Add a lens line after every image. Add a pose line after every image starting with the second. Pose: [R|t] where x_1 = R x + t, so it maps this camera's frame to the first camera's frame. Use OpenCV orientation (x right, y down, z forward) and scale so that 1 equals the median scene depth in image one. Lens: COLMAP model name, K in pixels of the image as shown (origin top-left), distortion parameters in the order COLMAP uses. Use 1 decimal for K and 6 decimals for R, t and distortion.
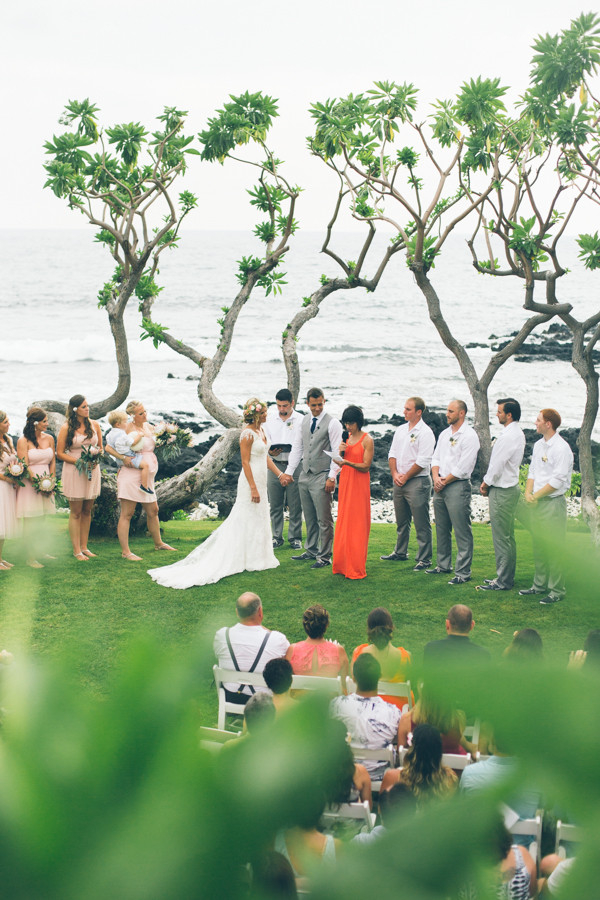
lens RADIAL K [[1416.6, 0, 300.0], [0, 1416.6, 450.0], [0, 0, 1]] dist [-0.112836, 0.159927]
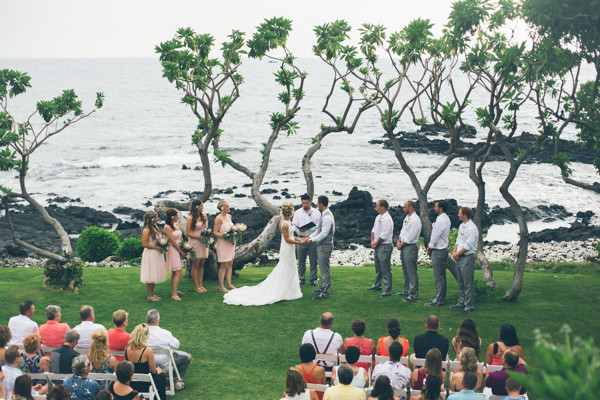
lens RADIAL K [[944.4, 0, 300.0], [0, 944.4, 200.0], [0, 0, 1]] dist [-0.112836, 0.159927]
pose [[0.998649, -0.017034, 0.049084, -0.069369], [0.017490, 0.999808, -0.008876, -0.021723], [-0.048923, 0.009723, 0.998755, -0.149910]]
